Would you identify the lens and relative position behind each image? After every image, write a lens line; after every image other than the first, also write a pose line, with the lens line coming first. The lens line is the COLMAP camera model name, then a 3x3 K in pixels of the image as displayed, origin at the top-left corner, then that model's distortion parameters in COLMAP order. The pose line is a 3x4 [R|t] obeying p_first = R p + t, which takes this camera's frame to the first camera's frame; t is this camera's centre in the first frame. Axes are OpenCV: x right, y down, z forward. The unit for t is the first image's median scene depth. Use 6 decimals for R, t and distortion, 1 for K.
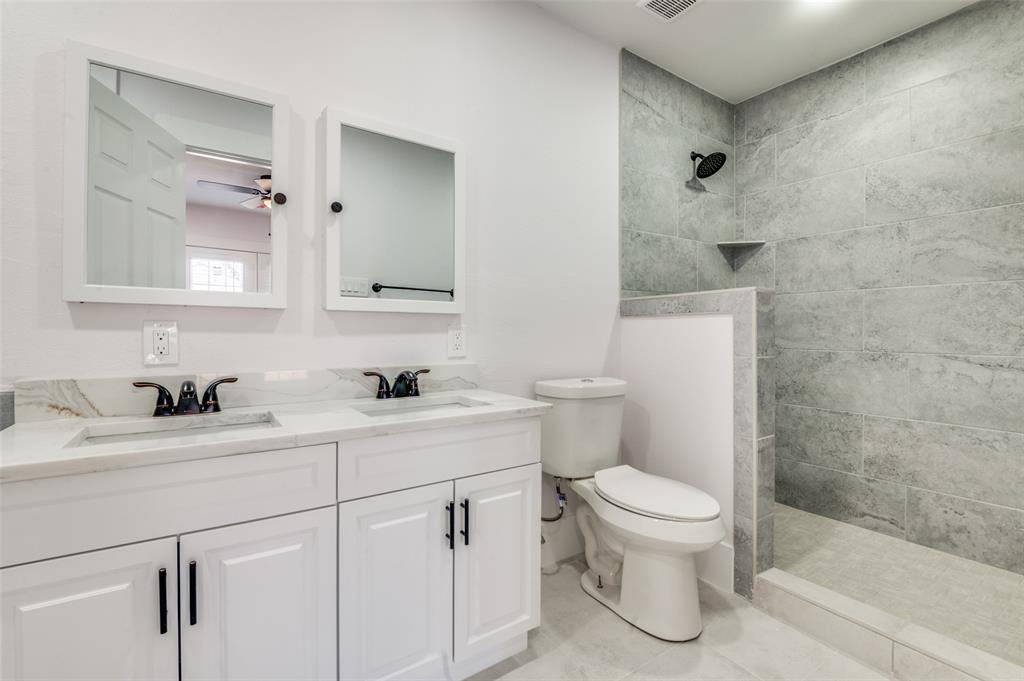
lens RADIAL K [[452.3, 0, 515.7], [0, 452.3, 329.4], [0, 0, 1]] dist [0.001542, -0.012241]
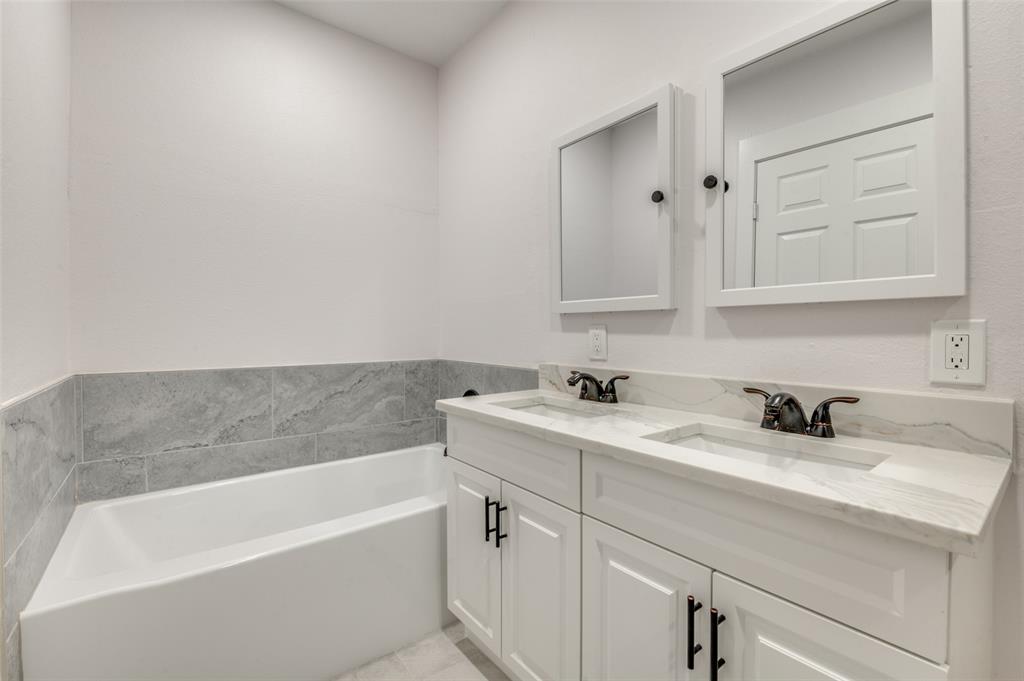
lens RADIAL K [[452.3, 0, 515.7], [0, 452.3, 329.4], [0, 0, 1]] dist [0.001542, -0.012241]
pose [[0.062053, -0.013820, -0.997977, 0.430497], [0.002066, 0.999904, -0.013718, 0.009325], [0.998071, -0.001211, 0.062076, 0.629953]]
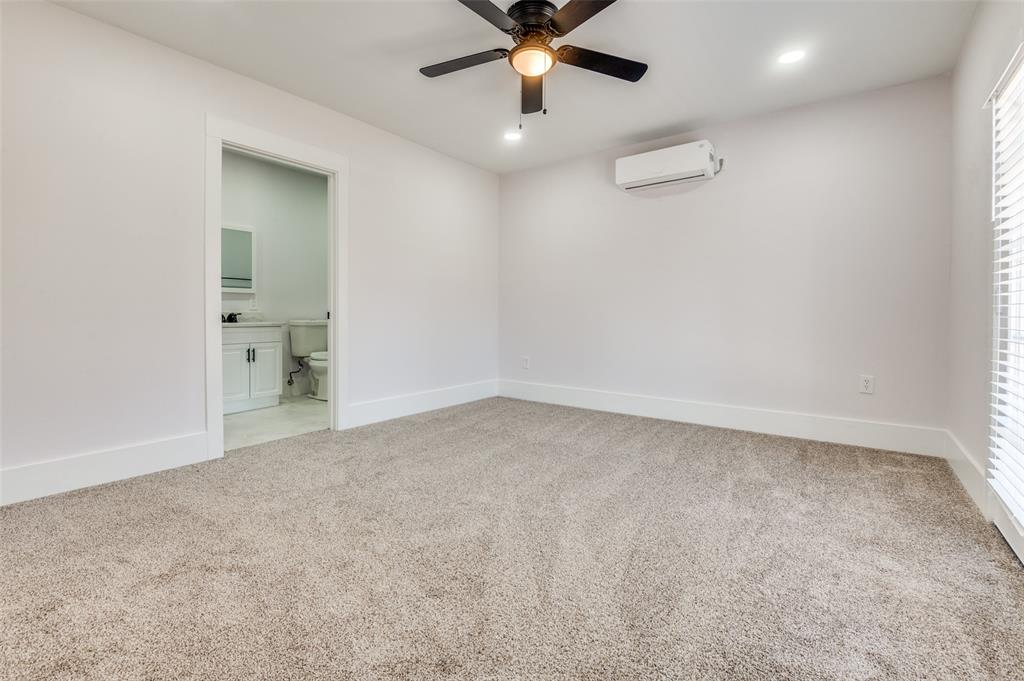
lens RADIAL K [[463.3, 0, 512.9], [0, 463.3, 313.0], [0, 0, 1]] dist [-0.012882, -0.000366]
pose [[0.945027, -0.007240, 0.326912, 0.526002], [0.005216, 0.999961, 0.007068, 0.086491], [-0.326950, -0.004974, 0.945028, -2.548056]]
